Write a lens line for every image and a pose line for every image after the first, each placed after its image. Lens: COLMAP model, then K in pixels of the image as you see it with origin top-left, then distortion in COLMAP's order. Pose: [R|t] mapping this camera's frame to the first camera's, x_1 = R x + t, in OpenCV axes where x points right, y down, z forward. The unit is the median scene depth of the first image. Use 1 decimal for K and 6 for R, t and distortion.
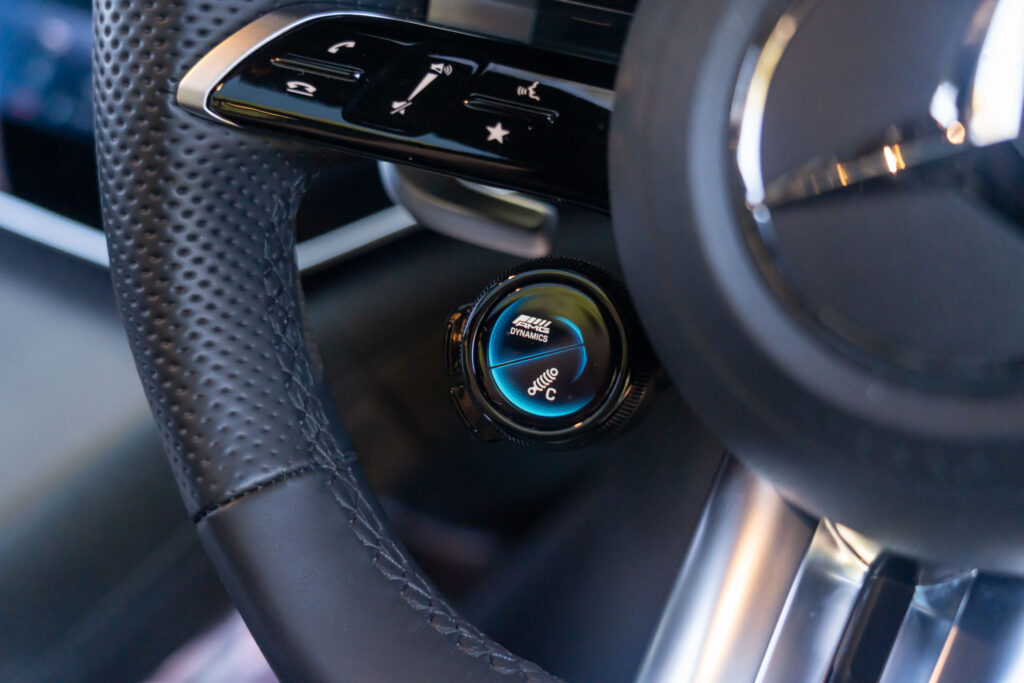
lens RADIAL K [[1369.1, 0, 512.0], [0, 1369.1, 341.5], [0, 0, 1]] dist [0.002276, 0.003045]
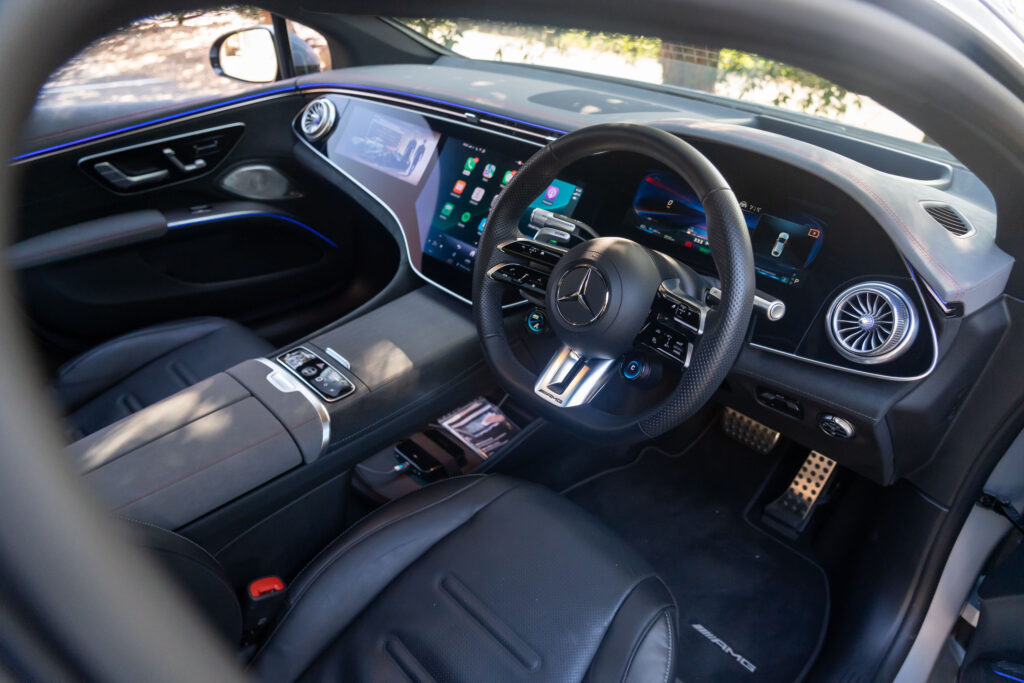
lens RADIAL K [[685.4, 0, 512.0], [0, 685.4, 341.5], [0, 0, 1]] dist [-0.008515, -0.000921]
pose [[0.964930, 0.126260, -0.230148, 0.633959], [-0.140202, 0.989091, -0.045200, 0.253211], [0.221930, 0.075882, 0.972105, -2.016116]]
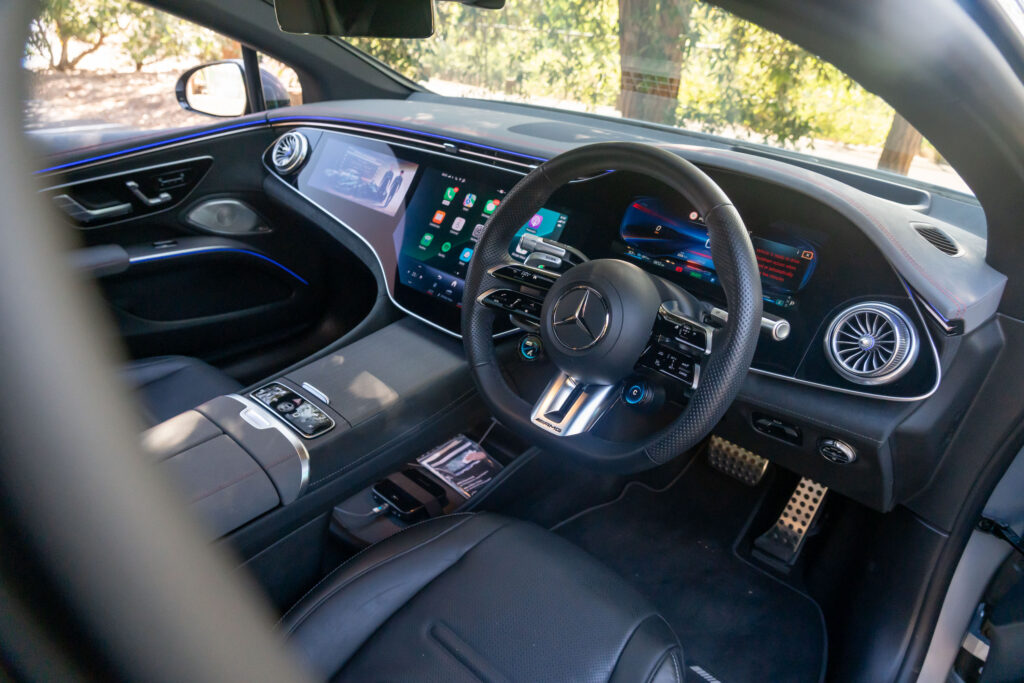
lens RADIAL K [[685.4, 0, 512.0], [0, 685.4, 341.5], [0, 0, 1]] dist [-0.008515, -0.000921]
pose [[0.978119, 0.098244, -0.183387, 0.484686], [-0.120584, 0.986029, -0.114917, 0.330993], [0.169535, 0.134516, 0.976301, -1.910298]]
